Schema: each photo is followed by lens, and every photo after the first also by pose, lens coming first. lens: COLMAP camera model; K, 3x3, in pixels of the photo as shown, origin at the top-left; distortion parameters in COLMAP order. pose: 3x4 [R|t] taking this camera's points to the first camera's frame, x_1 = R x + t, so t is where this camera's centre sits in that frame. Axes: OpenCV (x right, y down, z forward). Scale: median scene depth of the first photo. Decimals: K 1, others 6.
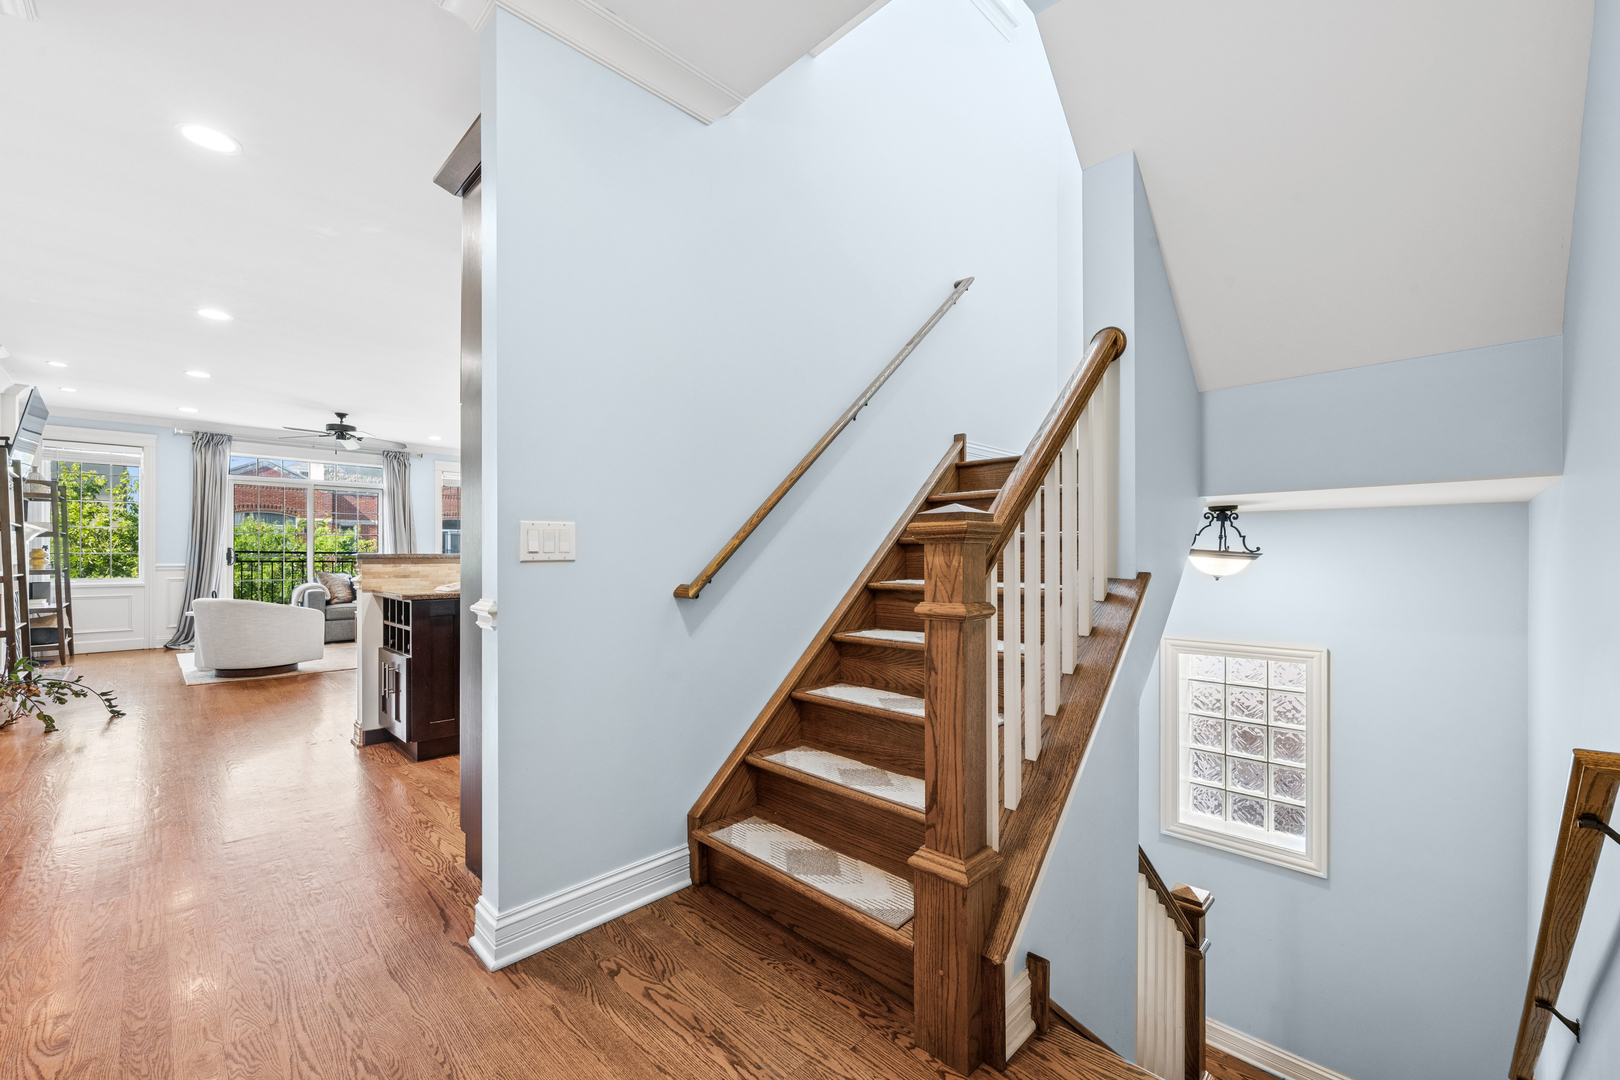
lens RADIAL K [[641.7, 0, 787.7], [0, 641.7, 559.7], [0, 0, 1]] dist [0.000027, -0.000112]
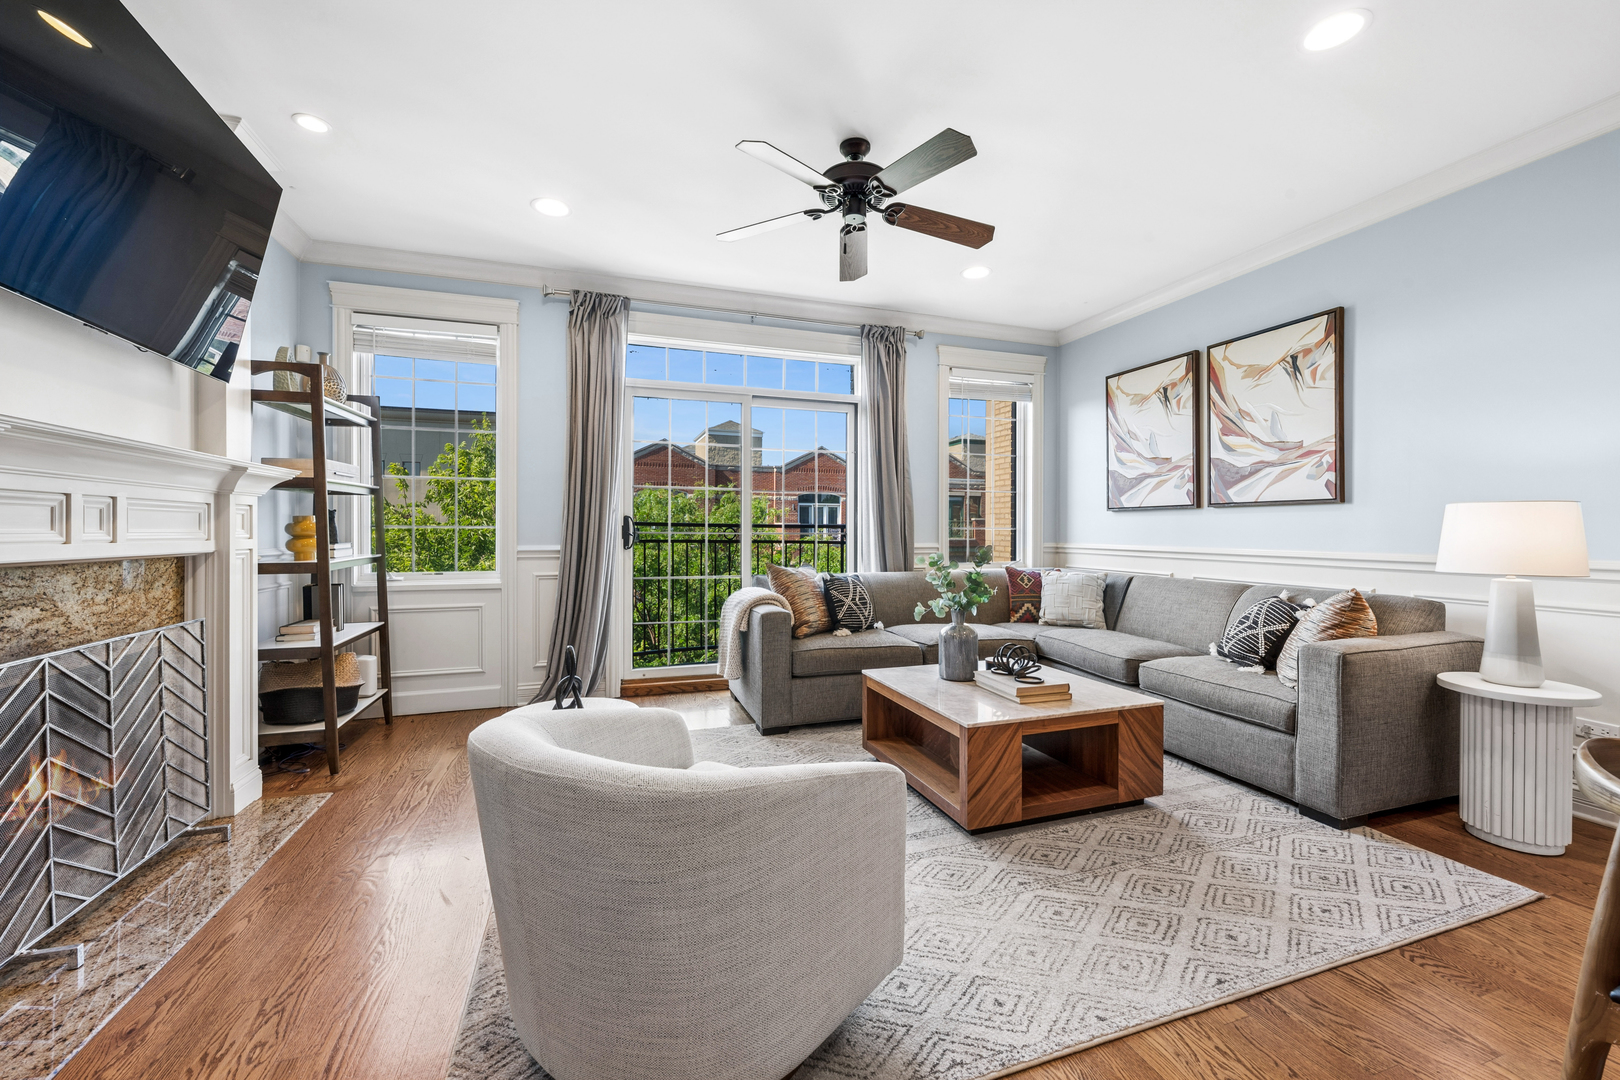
lens RADIAL K [[632.8, 0, 810.0], [0, 632.8, 540.0], [0, 0, 1]] dist [0.000442, 0.000073]
pose [[0.902134, 0.008972, -0.431364, -0.533499], [-0.003729, 0.999909, 0.013000, -0.006537], [0.431441, -0.010120, 0.902084, 0.624832]]
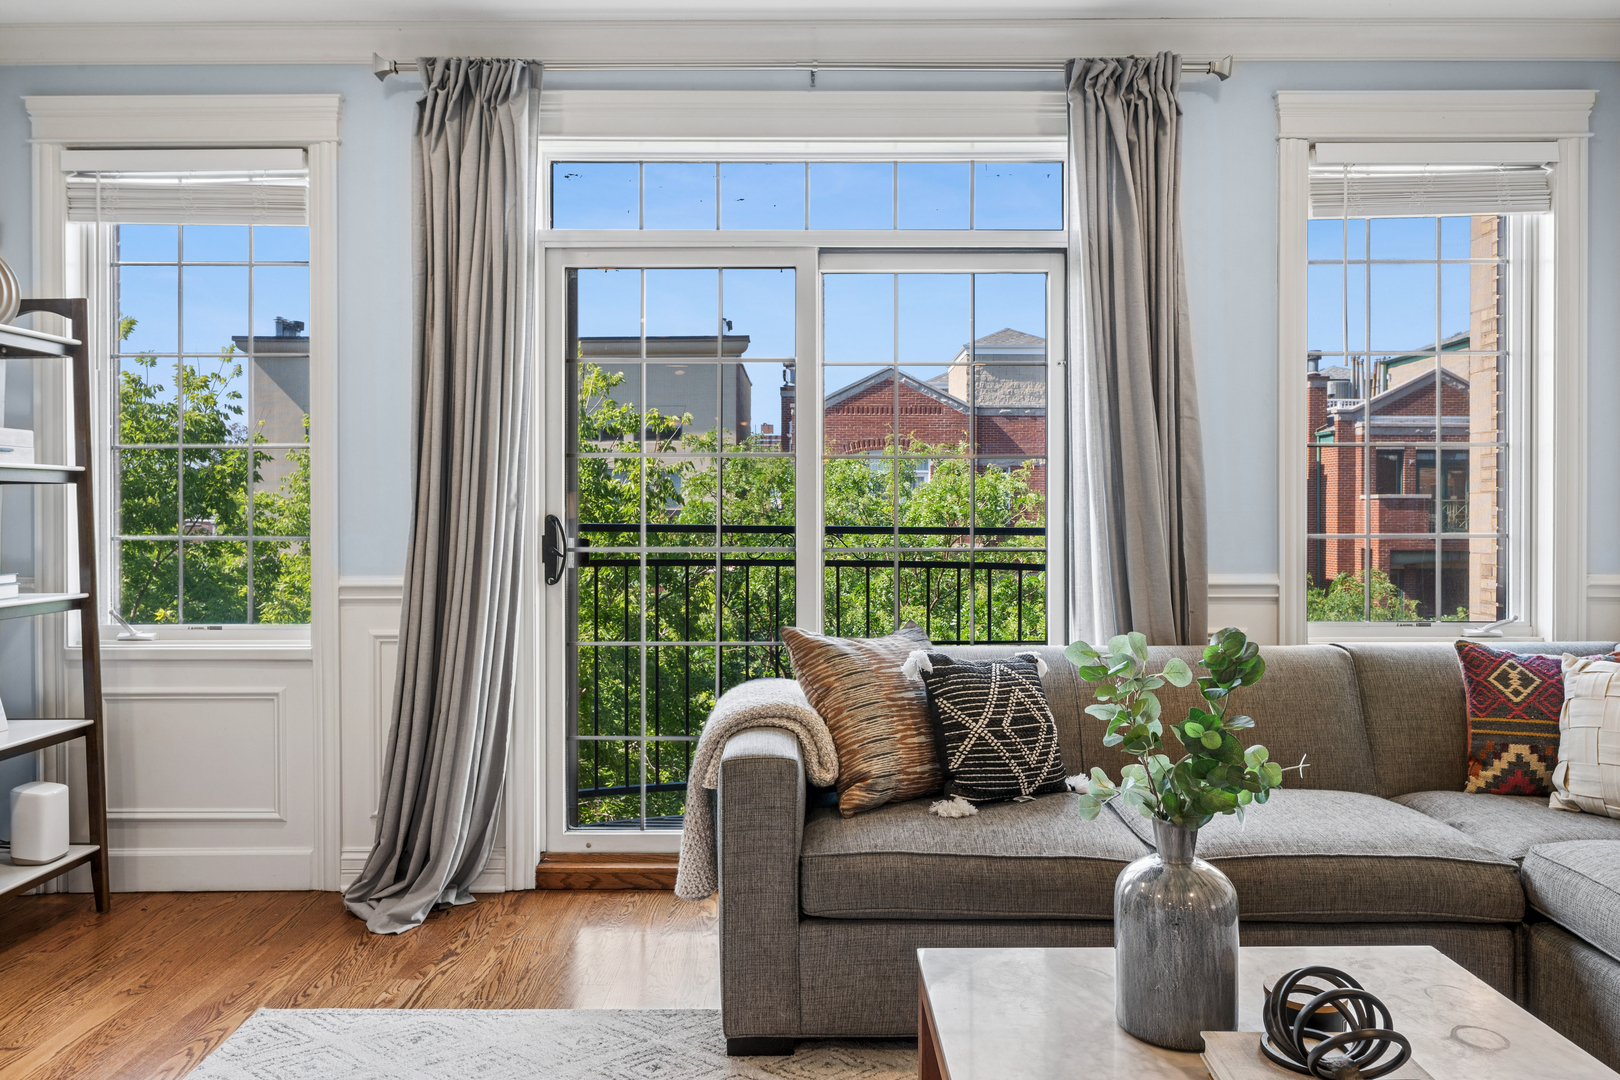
lens RADIAL K [[1065.3, 0, 810.1], [0, 1065.3, 529.0], [0, 0, 1]] dist [-0.001025, 0.003499]
pose [[0.714525, 0.006654, -0.699579, -0.522184], [-0.000576, 0.999960, 0.008922, -0.018086], [0.699610, -0.005972, 0.714500, 0.808502]]
